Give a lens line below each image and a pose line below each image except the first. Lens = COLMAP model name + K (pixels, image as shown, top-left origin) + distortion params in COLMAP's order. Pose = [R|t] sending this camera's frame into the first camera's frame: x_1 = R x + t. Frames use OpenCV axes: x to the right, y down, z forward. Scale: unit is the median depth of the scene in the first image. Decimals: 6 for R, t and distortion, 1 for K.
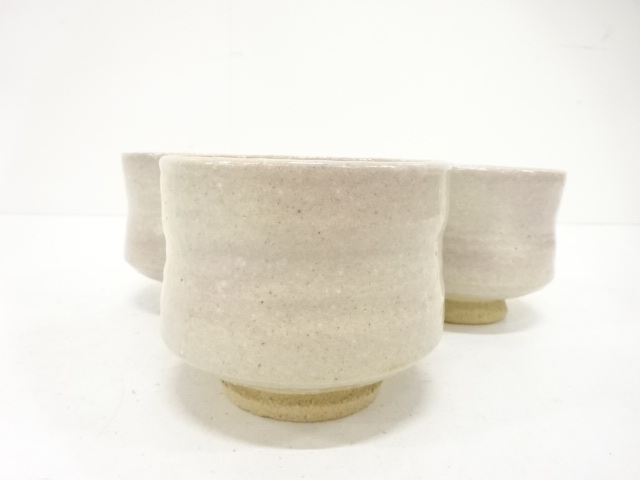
lens RADIAL K [[460.6, 0, 318.8], [0, 460.6, 239.4], [0, 0, 1]] dist [0.004094, -0.000198]
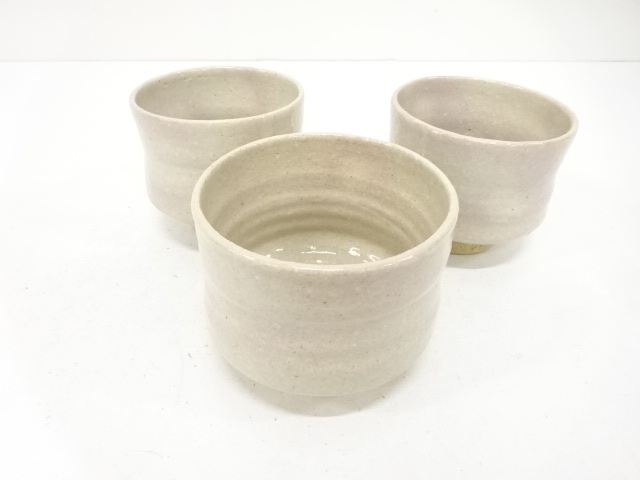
lens RADIAL K [[460.6, 0, 319.3], [0, 460.6, 237.8], [0, 0, 1]] dist [0.004094, -0.000198]
pose [[0.999993, -0.003606, 0.001196, -0.055362], [0.002714, 0.898271, 0.439433, -0.710446], [-0.002659, -0.439426, 0.898275, -0.013172]]
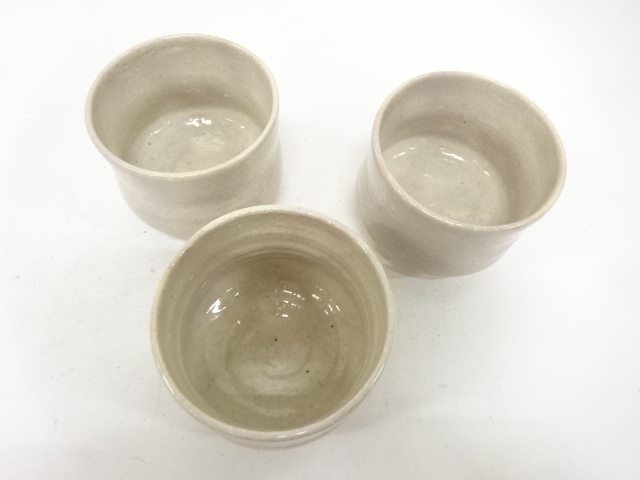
lens RADIAL K [[460.6, 0, 320.8], [0, 460.6, 240.6], [0, 0, 1]] dist [0.004094, -0.000198]
pose [[0.996626, 0.081995, 0.003794, 0.091343], [-0.052278, 0.598432, 0.799466, -1.576005], [0.063281, -0.796967, 0.600699, 0.607330]]
